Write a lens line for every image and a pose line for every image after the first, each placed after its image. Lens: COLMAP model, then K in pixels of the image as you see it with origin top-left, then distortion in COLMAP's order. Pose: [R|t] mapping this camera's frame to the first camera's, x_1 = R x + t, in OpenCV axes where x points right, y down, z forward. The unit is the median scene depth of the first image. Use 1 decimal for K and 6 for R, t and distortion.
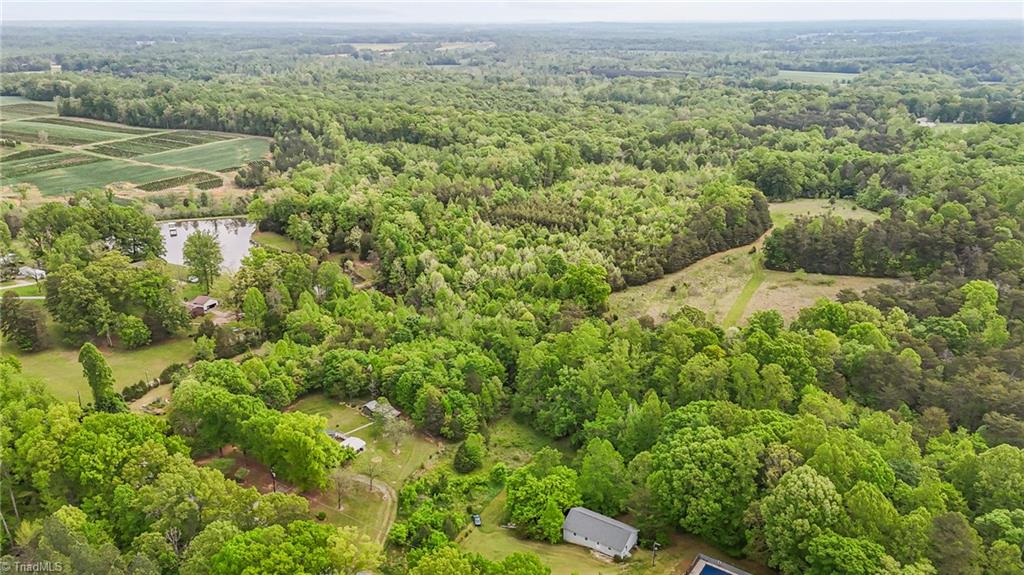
lens RADIAL K [[761.6, 0, 509.5], [0, 761.6, 290.0], [0, 0, 1]] dist [0.072752, -0.069430]
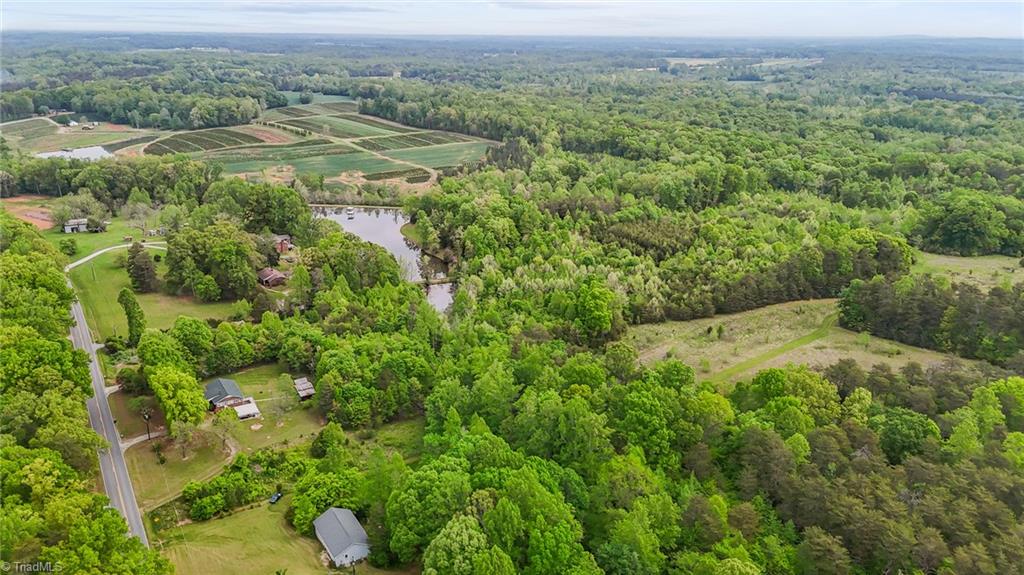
lens RADIAL K [[761.6, 0, 514.1], [0, 761.6, 279.6], [0, 0, 1]] dist [0.072752, -0.069430]
pose [[0.909184, 0.137642, -0.392987, 0.282705], [-0.149092, 0.988822, 0.001403, -0.022074], [0.388787, 0.057315, 0.919543, 0.059569]]
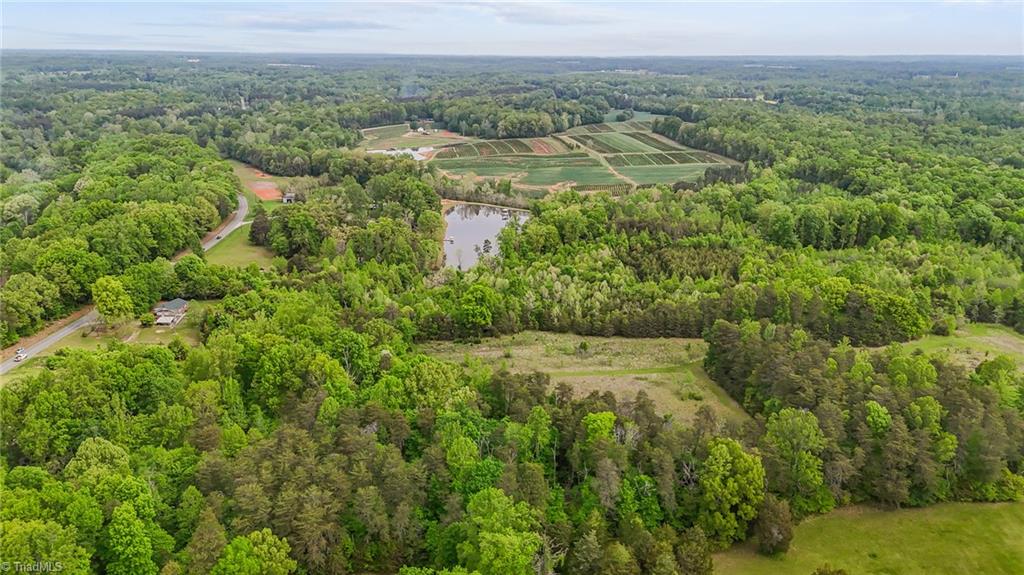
lens RADIAL K [[761.6, 0, 506.7], [0, 761.6, 289.8], [0, 0, 1]] dist [0.072752, -0.069430]
pose [[0.541307, 0.253059, -0.801841, 0.695477], [-0.285656, 0.952262, 0.107690, -0.109700], [0.790814, 0.170757, 0.587754, 0.320293]]
